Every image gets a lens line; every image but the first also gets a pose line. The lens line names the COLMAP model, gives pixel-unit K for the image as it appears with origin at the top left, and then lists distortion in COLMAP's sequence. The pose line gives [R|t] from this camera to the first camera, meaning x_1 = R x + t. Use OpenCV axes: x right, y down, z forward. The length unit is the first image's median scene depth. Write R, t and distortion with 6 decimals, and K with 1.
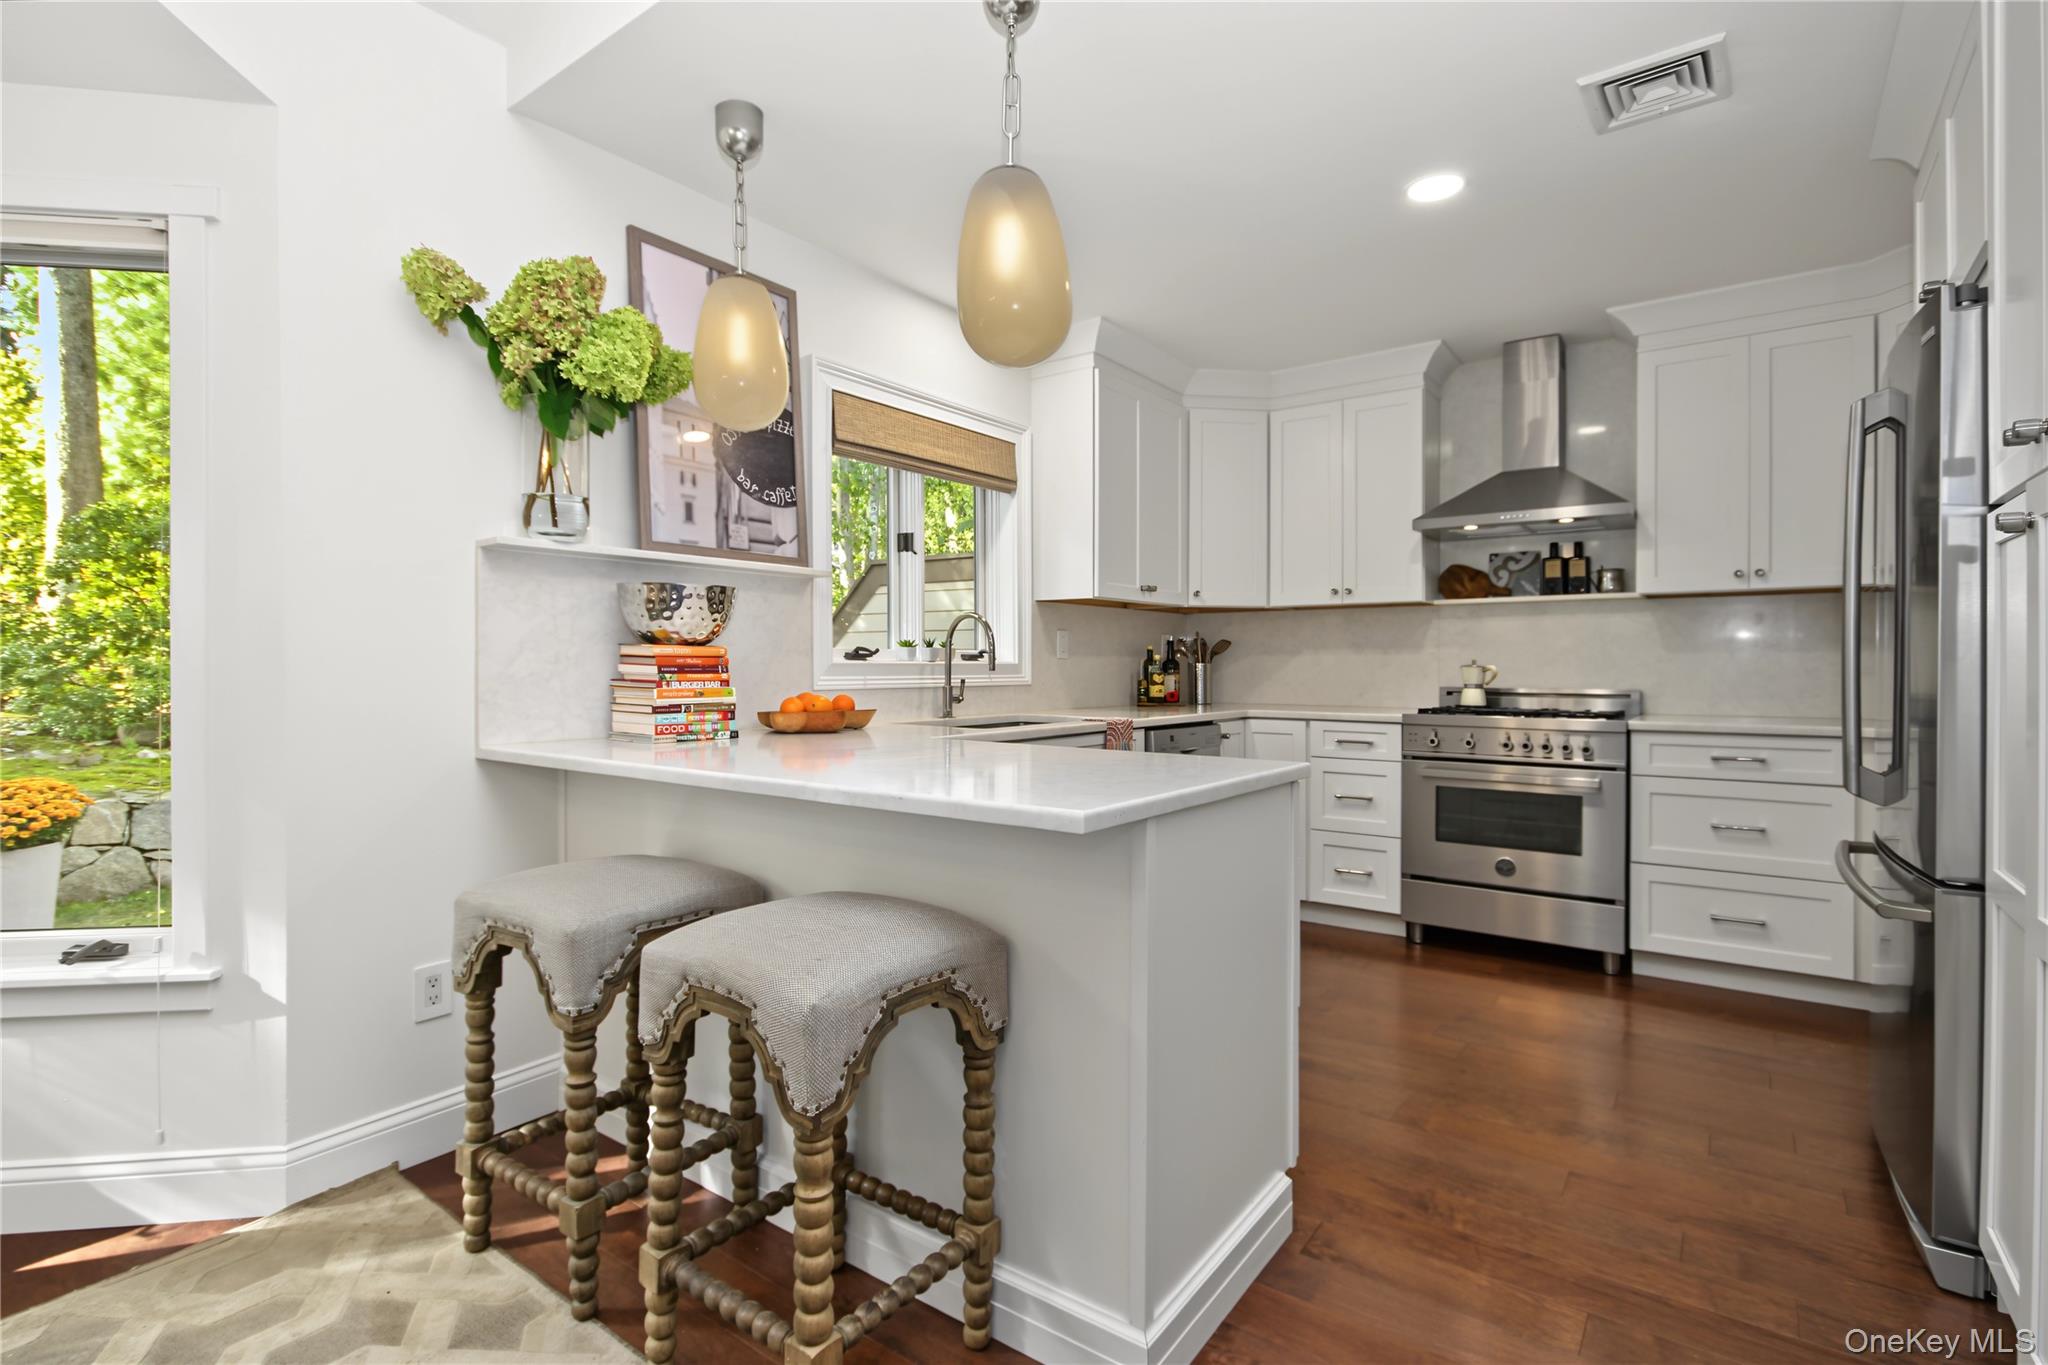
lens RADIAL K [[982.7, 0, 1031.9], [0, 982.7, 676.6], [0, 0, 1]] dist [-0.003276, -0.000024]
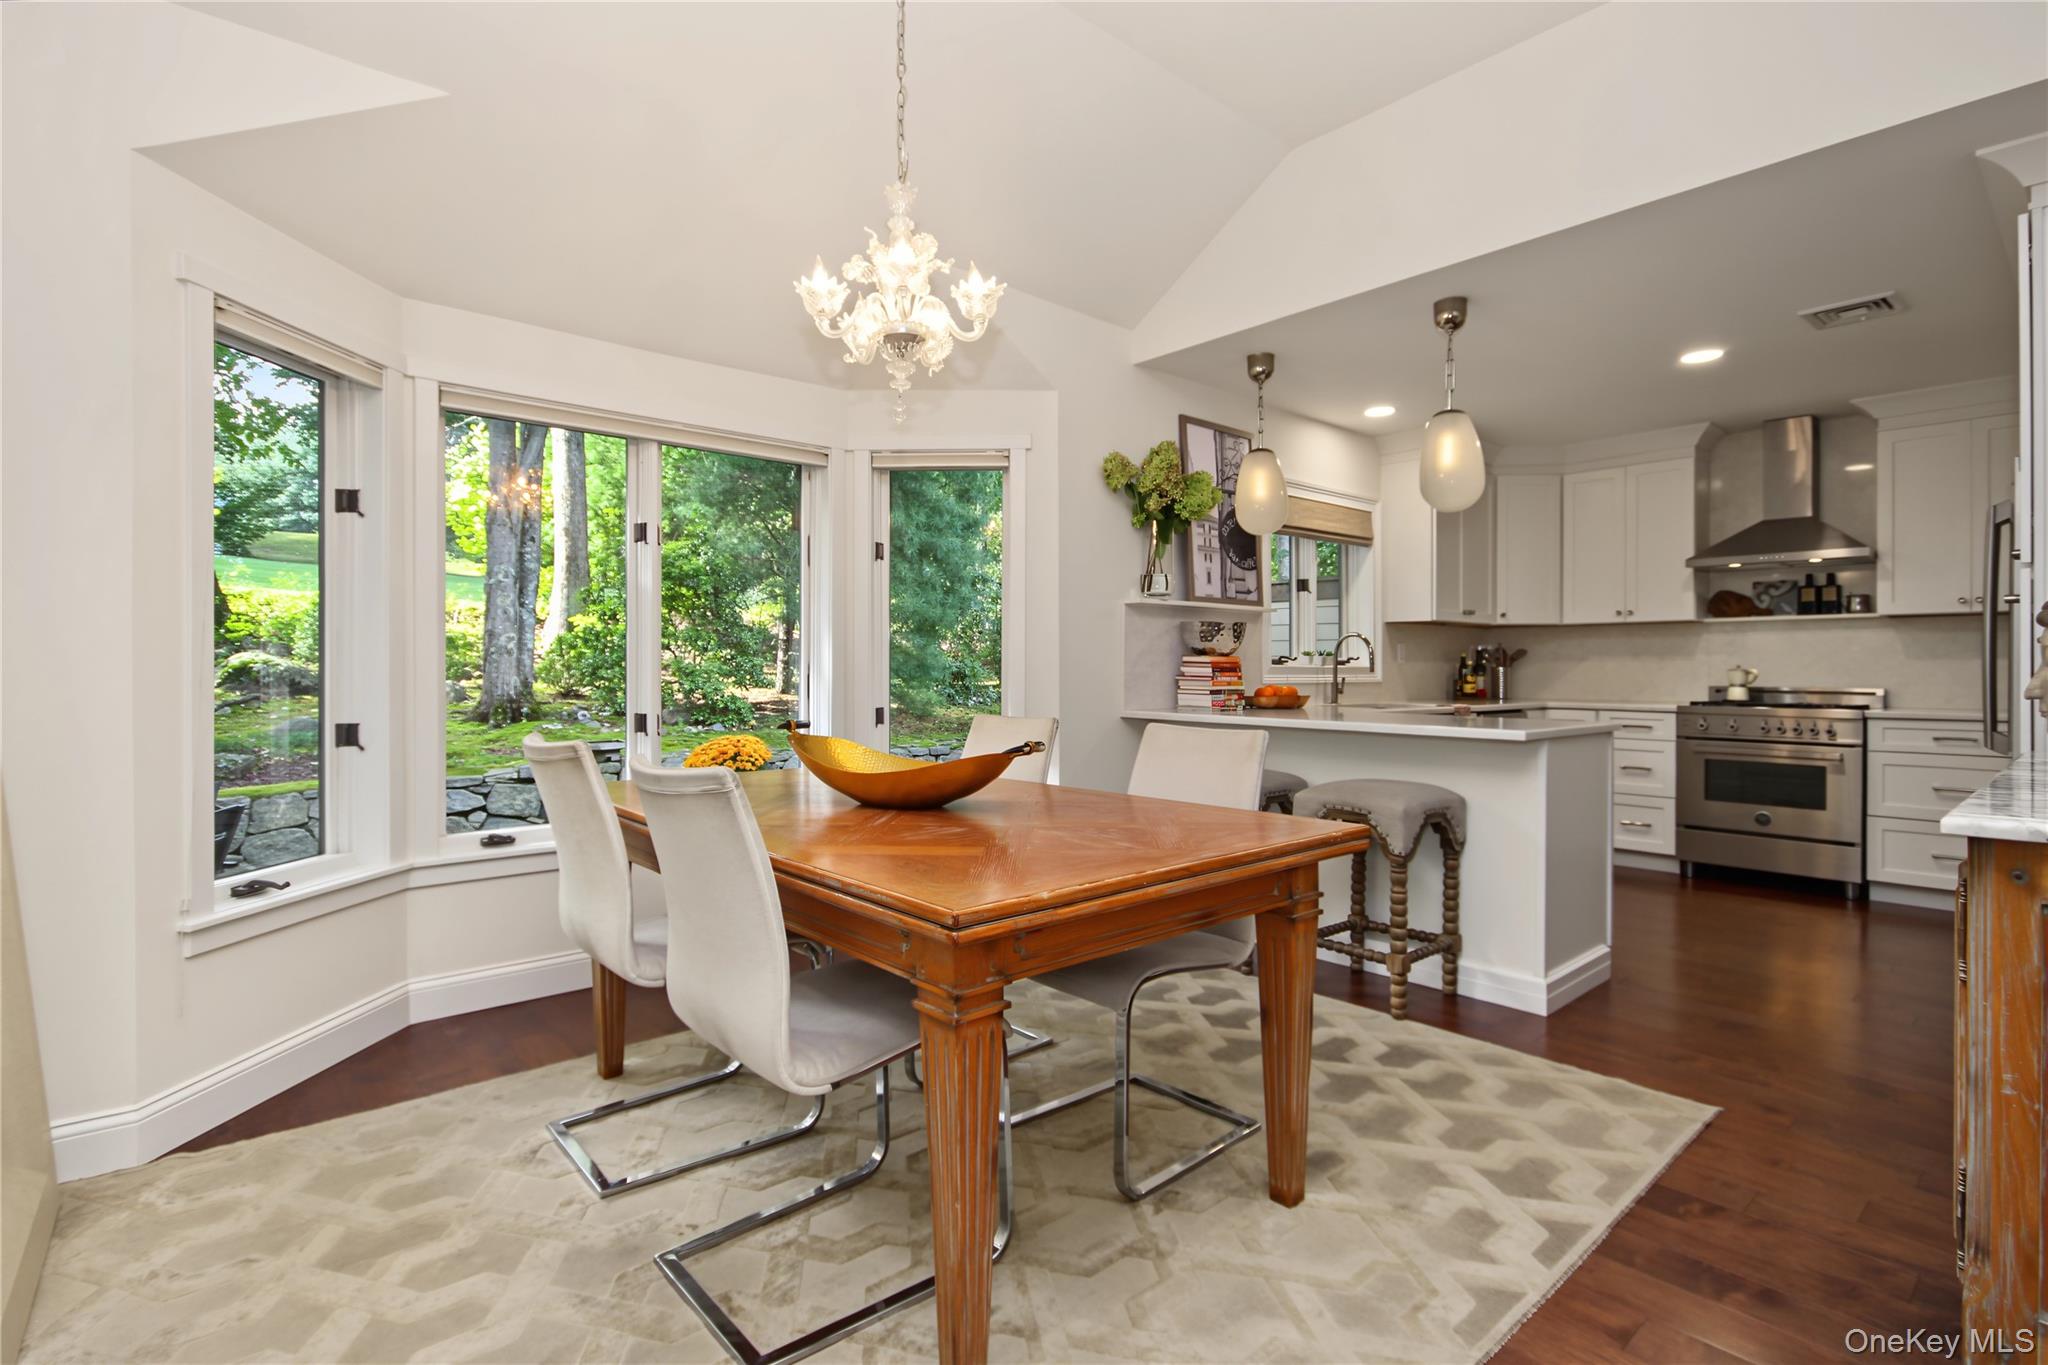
lens RADIAL K [[982.7, 0, 1026.8], [0, 982.7, 674.5], [0, 0, 1]] dist [-0.003276, -0.000024]
pose [[0.975261, 0.003725, -0.221025, -0.190526], [-0.005160, 0.999969, -0.005916, 0.008296], [0.220997, 0.006910, 0.975250, -0.497668]]
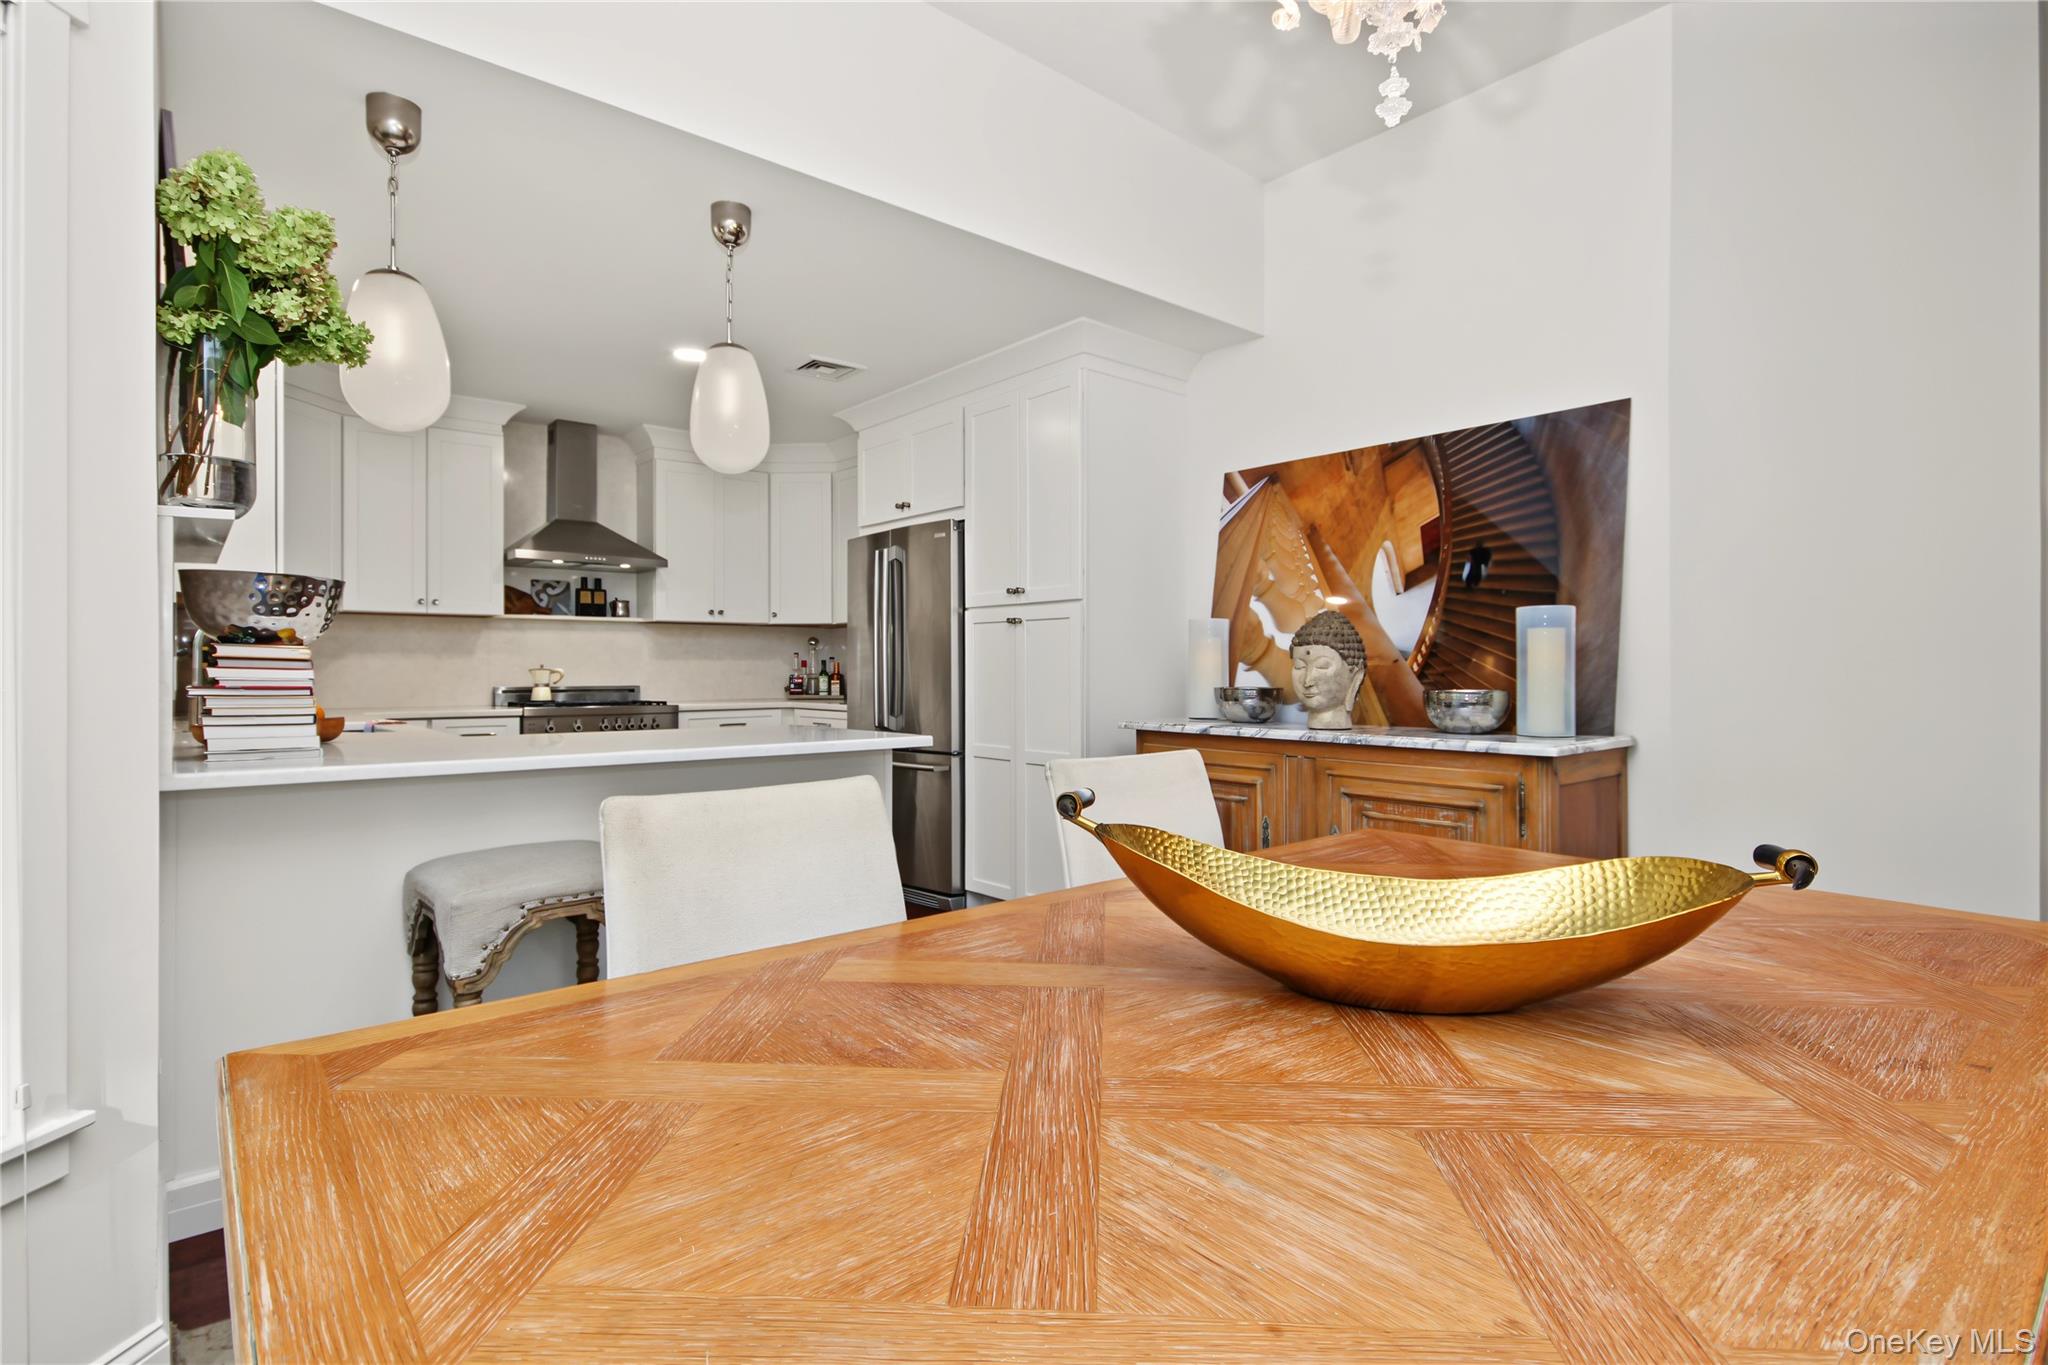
lens RADIAL K [[982.7, 0, 1040.2], [0, 982.7, 678.8], [0, 0, 1]] dist [-0.003276, -0.000024]
pose [[0.222470, -0.011629, 0.974870, -0.671172], [0.013061, 0.999875, 0.008947, -0.000947], [-0.974852, 0.010742, 0.222594, 0.094930]]
